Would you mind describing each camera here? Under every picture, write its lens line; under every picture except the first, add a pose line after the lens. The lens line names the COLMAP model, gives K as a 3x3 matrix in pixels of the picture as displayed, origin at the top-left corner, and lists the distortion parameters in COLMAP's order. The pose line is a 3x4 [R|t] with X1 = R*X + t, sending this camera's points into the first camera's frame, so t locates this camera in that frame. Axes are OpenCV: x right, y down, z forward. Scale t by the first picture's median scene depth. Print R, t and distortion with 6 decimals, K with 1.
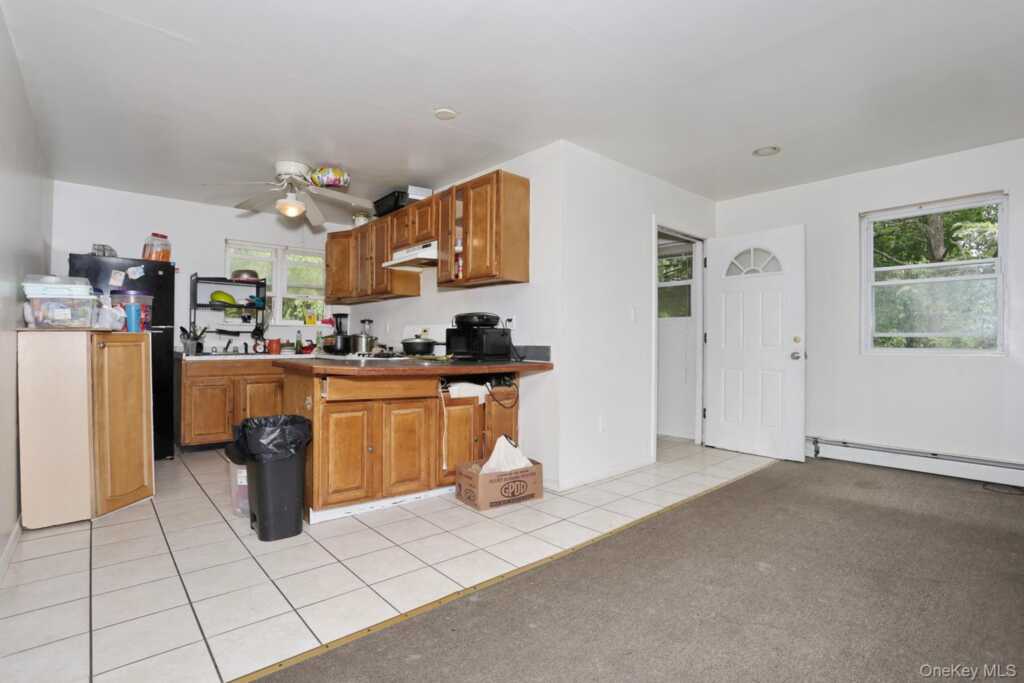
lens RADIAL K [[510.0, 0, 512.0], [0, 510.0, 341.5], [0, 0, 1]] dist [-0.025767, -0.000075]
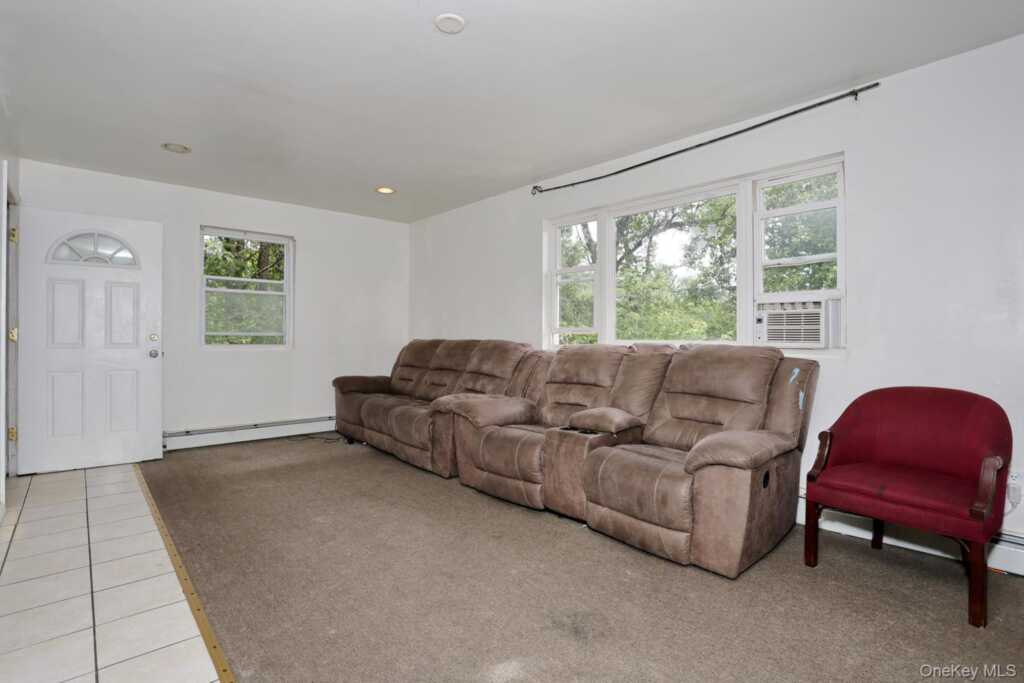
lens RADIAL K [[499.8, 0, 512.0], [0, 499.8, 341.5], [0, 0, 1]] dist [-0.005944, 0.000210]
pose [[-0.009740, -0.004190, 0.999944, -0.543293], [-0.002305, 0.999989, 0.004167, -0.001265], [-0.999950, -0.002264, -0.009749, 0.393585]]
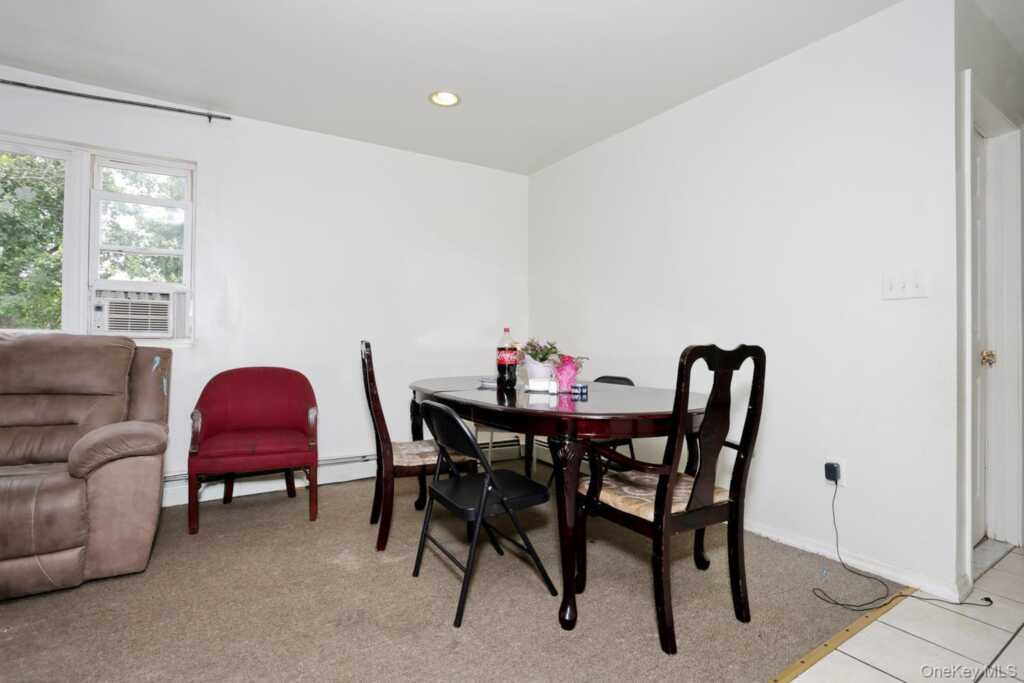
lens RADIAL K [[473.0, 0, 512.0], [0, 473.0, 341.5], [0, 0, 1]] dist [-0.013475, 0.000200]
pose [[-0.980078, -0.002738, 0.198597, -0.472694], [-0.002830, 0.999996, -0.000181, 0.018533], [-0.198595, -0.000740, -0.980081, 0.575824]]
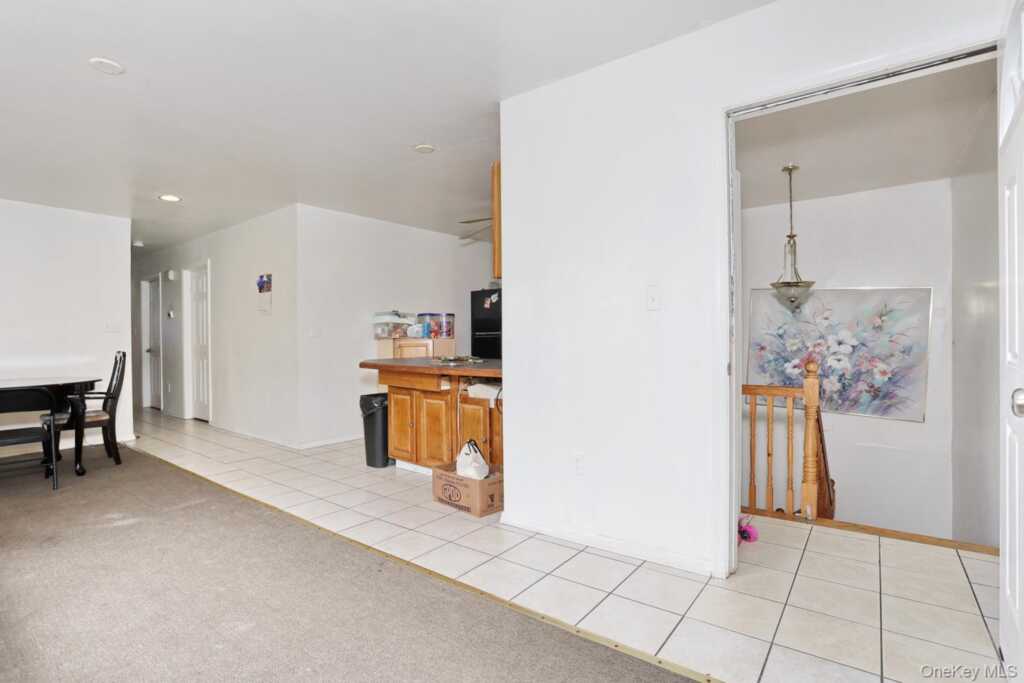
lens RADIAL K [[499.8, 0, 512.0], [0, 499.8, 341.5], [0, 0, 1]] dist [-0.005944, 0.000210]
pose [[0.198316, -0.005659, -0.980122, 0.993755], [0.000342, 0.999984, -0.005704, -0.001310], [0.980138, 0.000796, 0.198315, 0.926648]]
